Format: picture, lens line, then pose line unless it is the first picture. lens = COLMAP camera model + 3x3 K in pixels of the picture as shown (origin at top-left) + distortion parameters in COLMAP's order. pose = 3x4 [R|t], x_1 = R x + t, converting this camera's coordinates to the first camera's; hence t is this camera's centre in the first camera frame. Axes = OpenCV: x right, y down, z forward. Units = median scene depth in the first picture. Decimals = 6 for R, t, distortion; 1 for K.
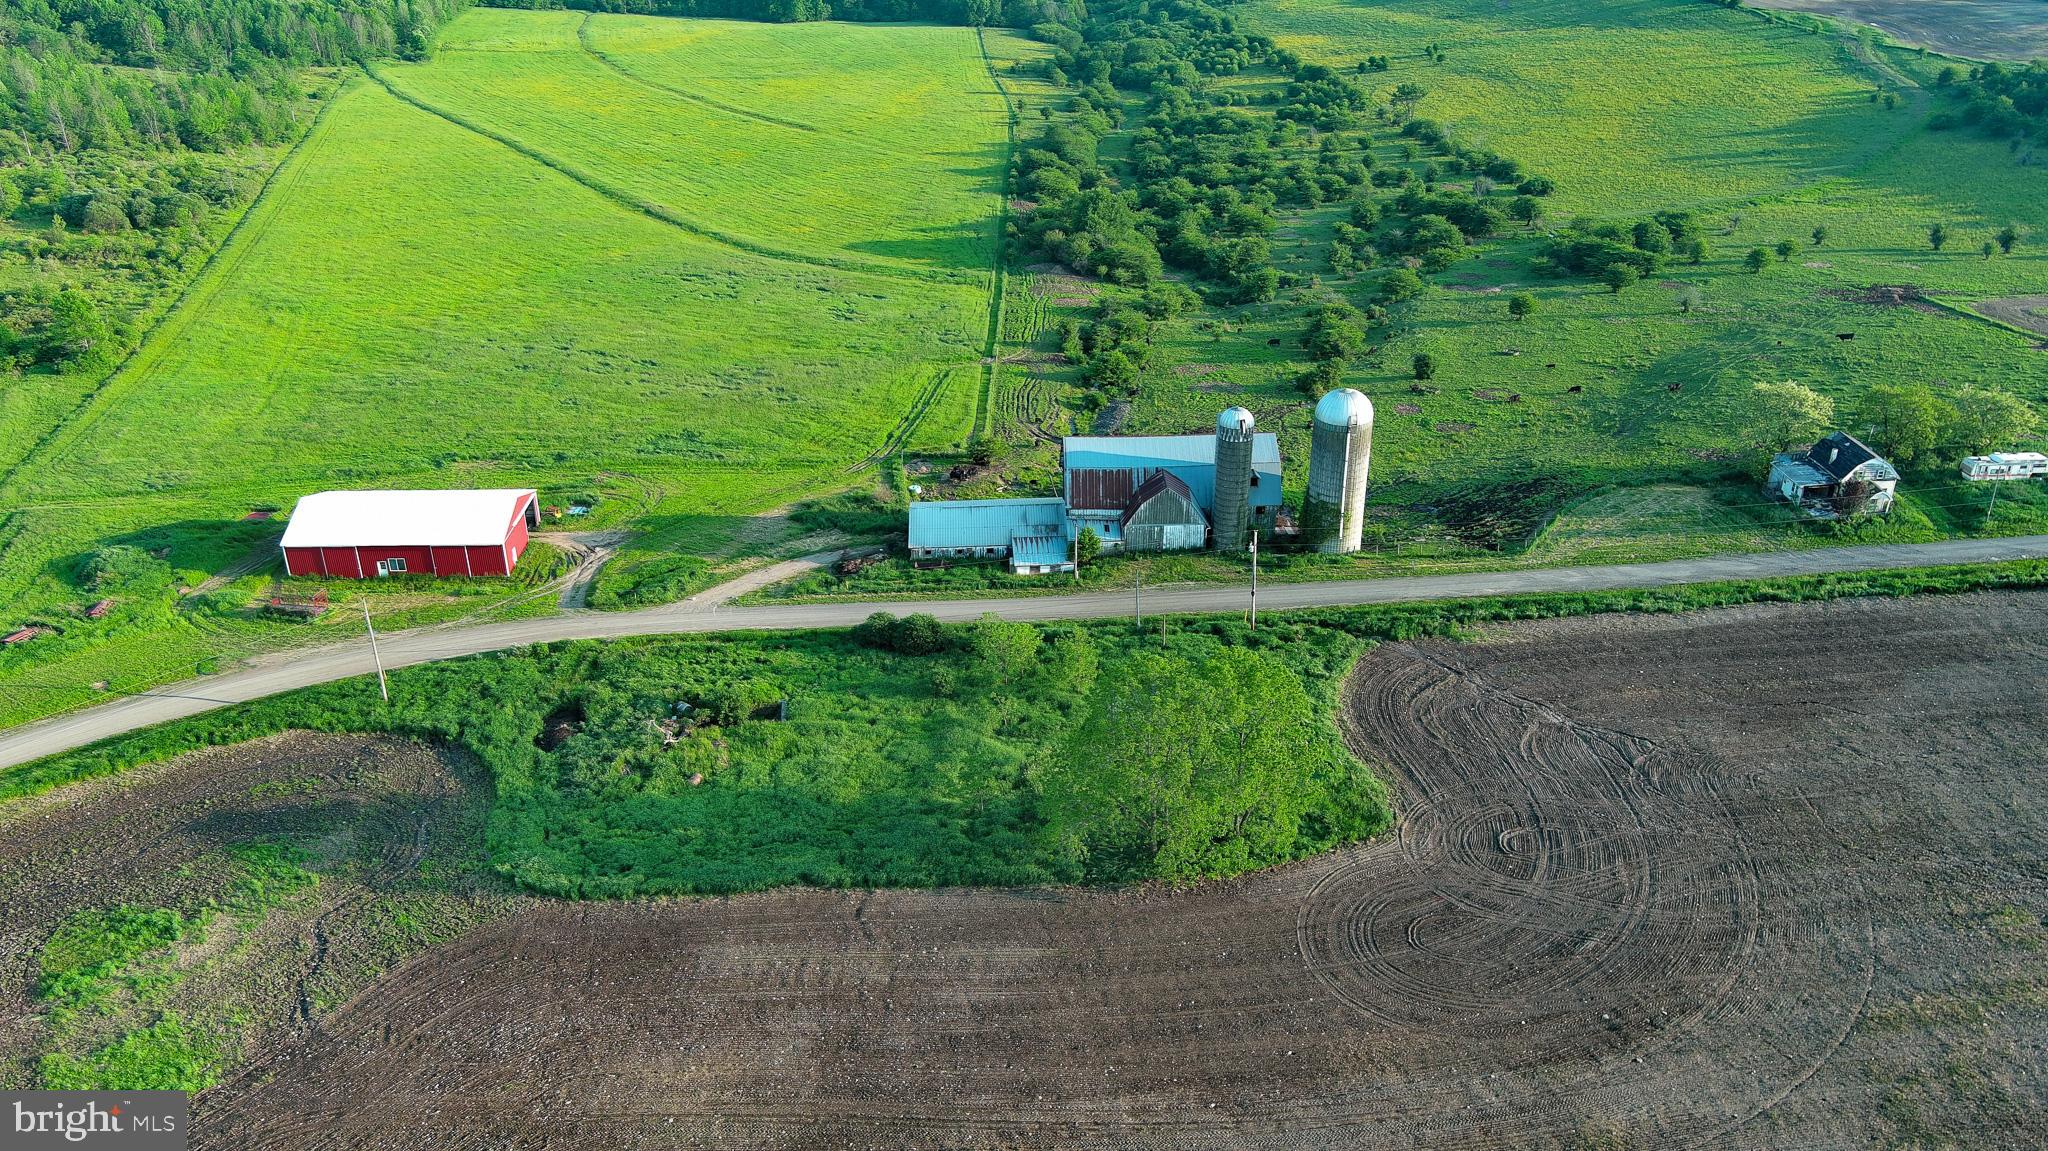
lens RADIAL K [[1603.3, 0, 1014.9], [0, 1603.3, 579.8], [0, 0, 1]] dist [0.034387, -0.052841]
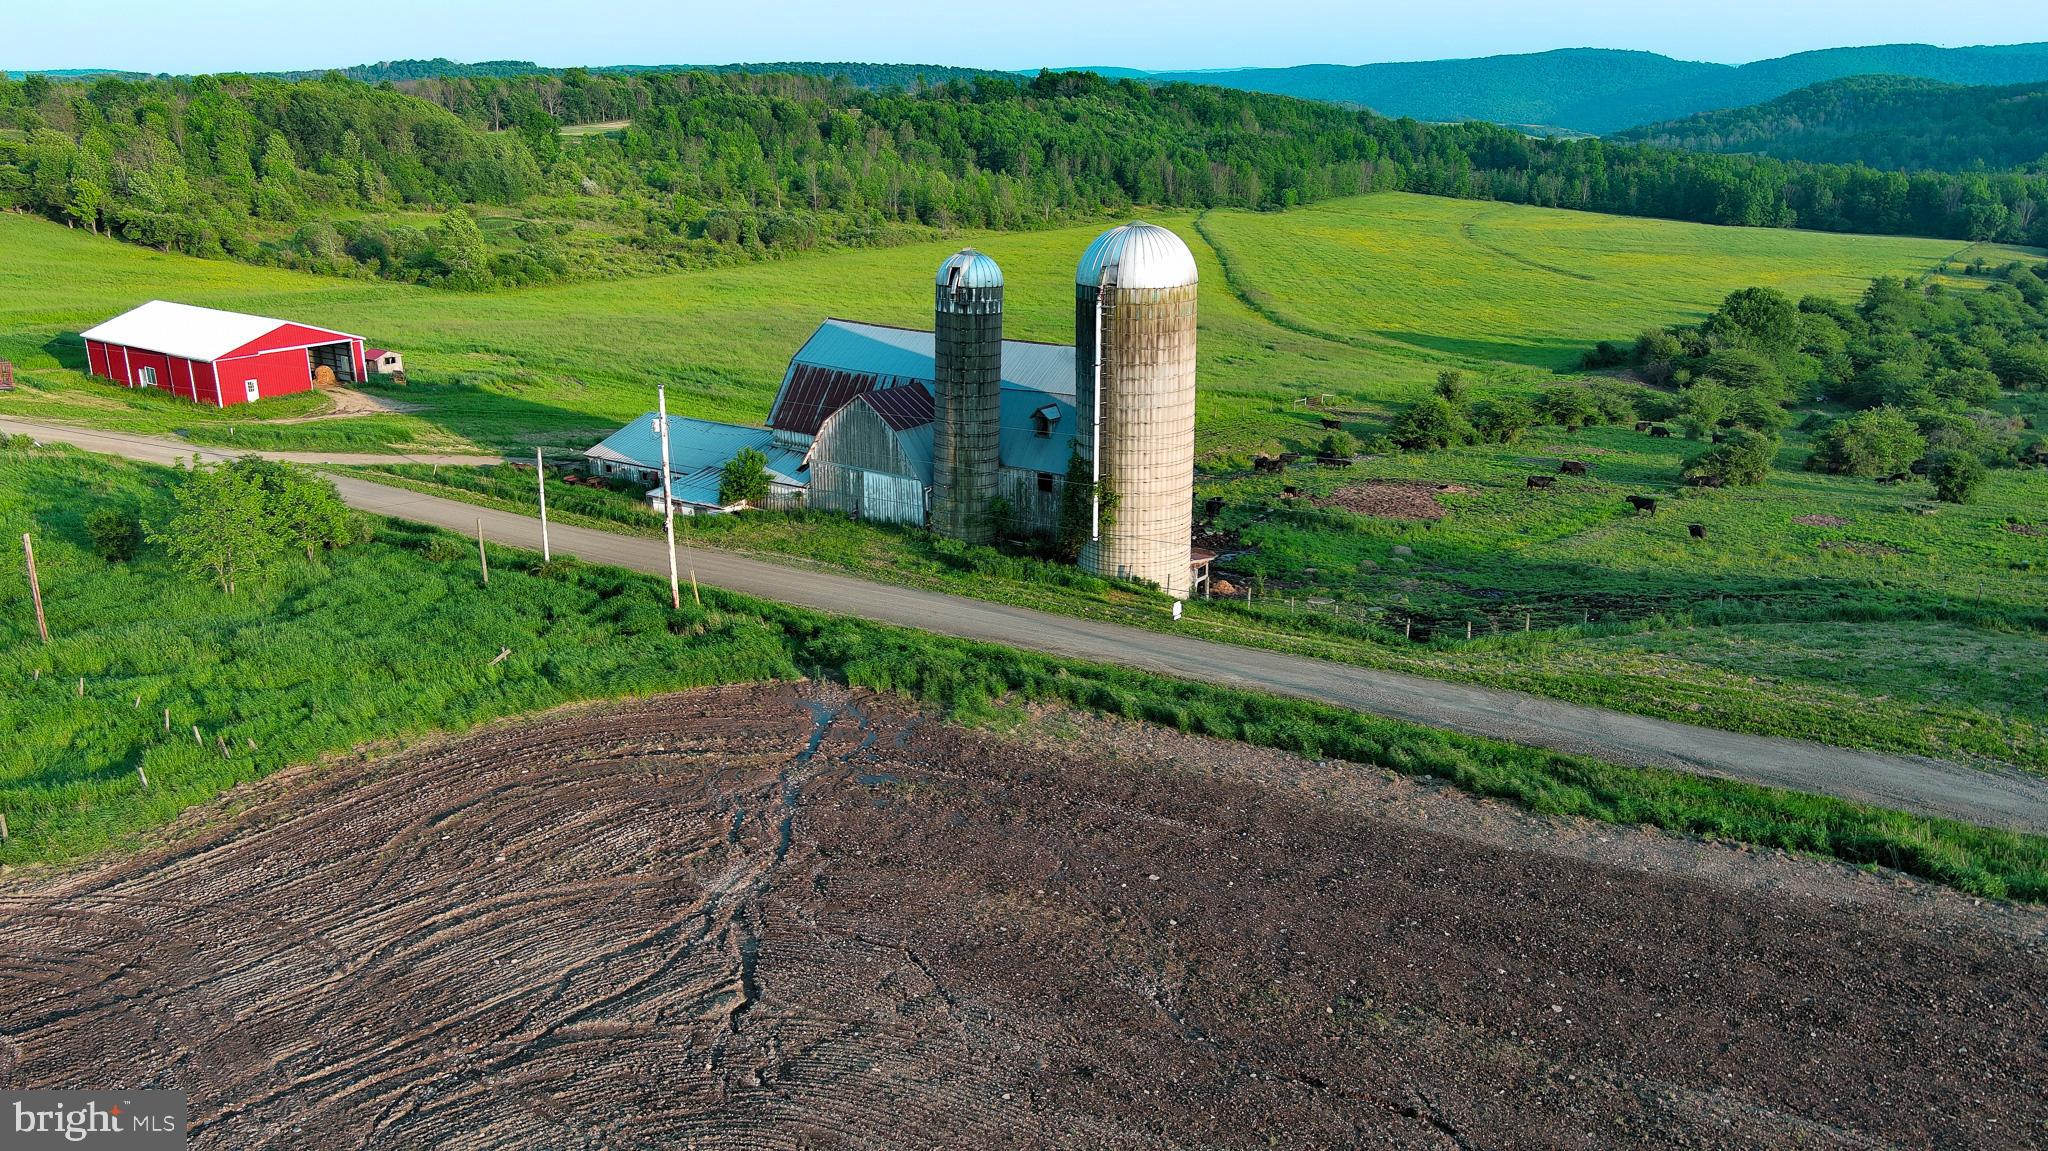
lens RADIAL K [[1605.5, 0, 1014.7], [0, 1605.5, 580.6], [0, 0, 1]] dist [0.014452, -0.011255]
pose [[0.786017, 0.185986, -0.589564, 0.411123], [-0.279258, 0.957646, -0.070210, 0.022646], [0.551536, 0.219827, 0.804664, 0.538207]]
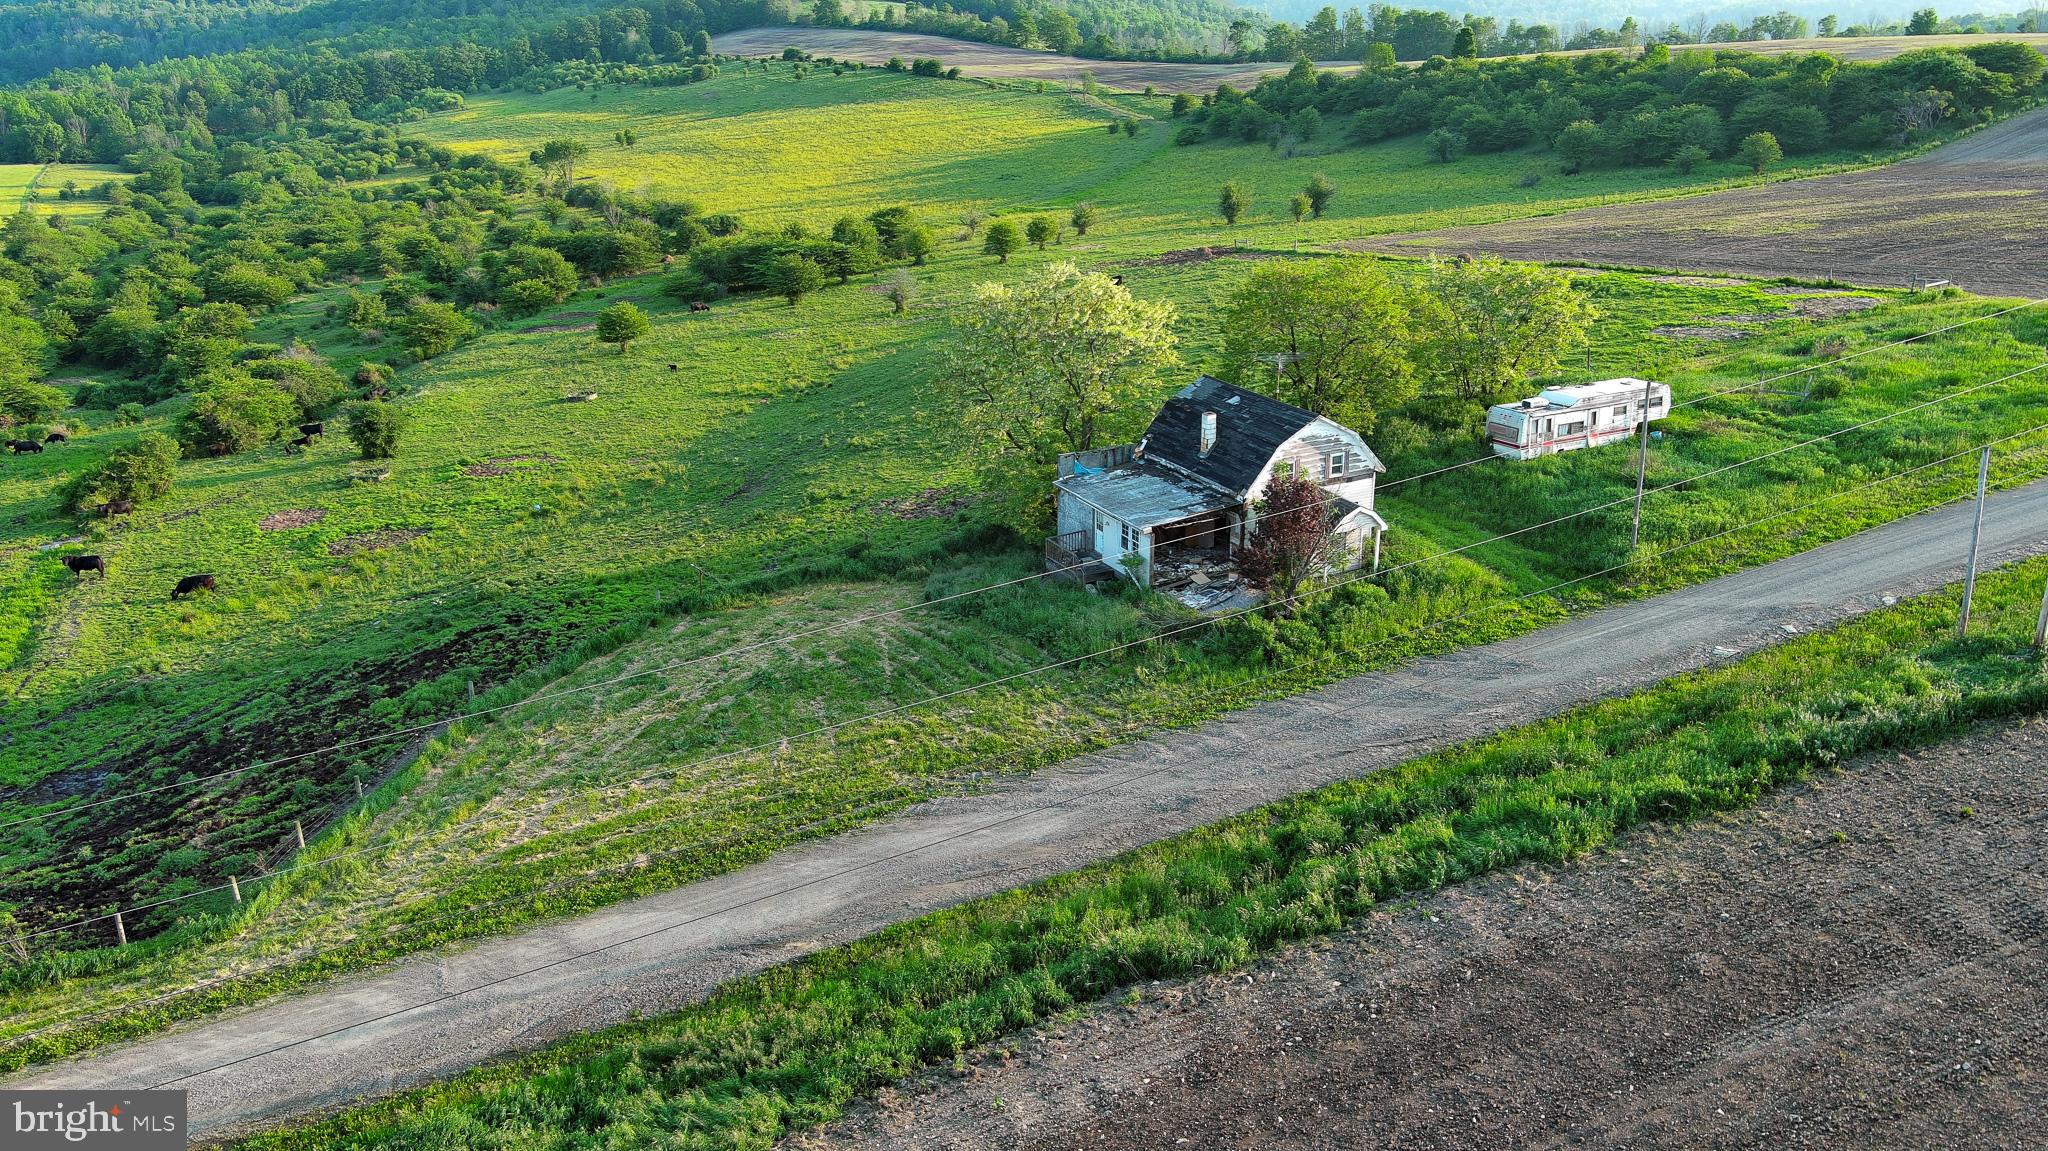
lens RADIAL K [[1608.3, 0, 1014.7], [0, 1608.3, 575.9], [0, 0, 1]] dist [0.012472, -0.004979]
pose [[0.913224, -0.146979, 0.380026, 0.301586], [0.189796, 0.978757, -0.077546, -0.024821], [-0.360555, 0.142944, 0.921720, 0.633603]]
